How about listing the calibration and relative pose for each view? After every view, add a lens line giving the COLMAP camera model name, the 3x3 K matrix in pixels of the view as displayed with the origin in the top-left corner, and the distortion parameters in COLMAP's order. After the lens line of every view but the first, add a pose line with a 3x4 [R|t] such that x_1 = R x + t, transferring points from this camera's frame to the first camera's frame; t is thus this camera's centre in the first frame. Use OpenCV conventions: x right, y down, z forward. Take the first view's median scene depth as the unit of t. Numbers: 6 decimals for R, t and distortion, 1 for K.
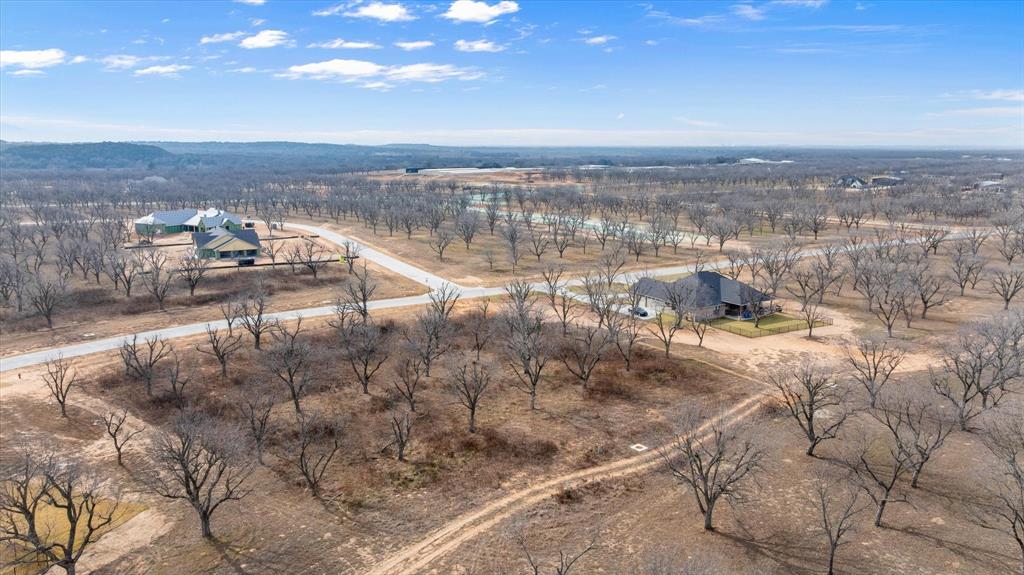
lens RADIAL K [[724.1, 0, 513.5], [0, 724.1, 241.9], [0, 0, 1]] dist [-0.018847, 0.002663]
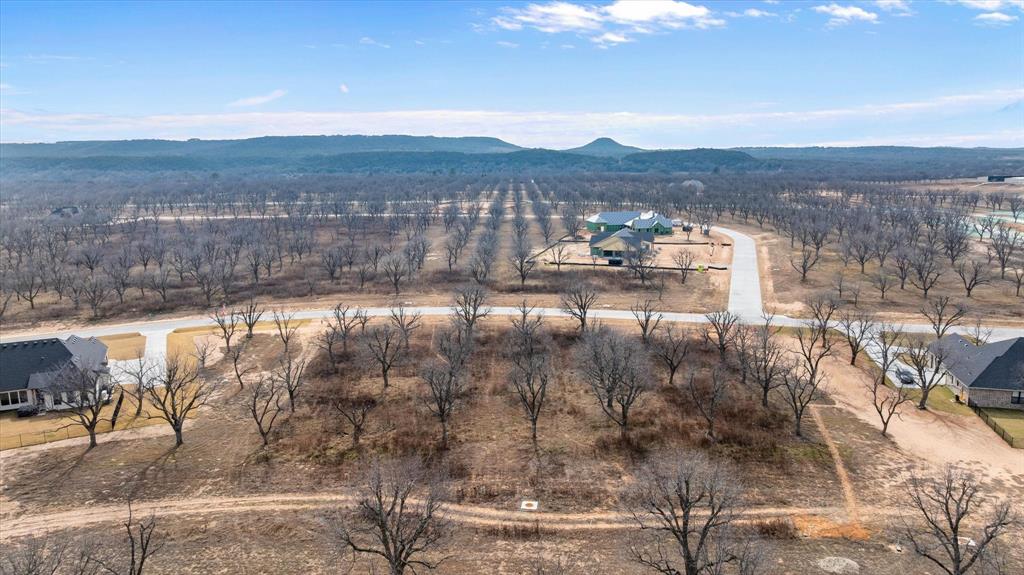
lens RADIAL K [[724.1, 0, 513.5], [0, 724.1, 241.9], [0, 0, 1]] dist [-0.018847, 0.002663]
pose [[0.696034, 0.076091, -0.713965, 0.541927], [-0.081028, 0.996341, 0.027192, -0.035241], [0.713422, 0.038925, 0.699653, 0.270238]]
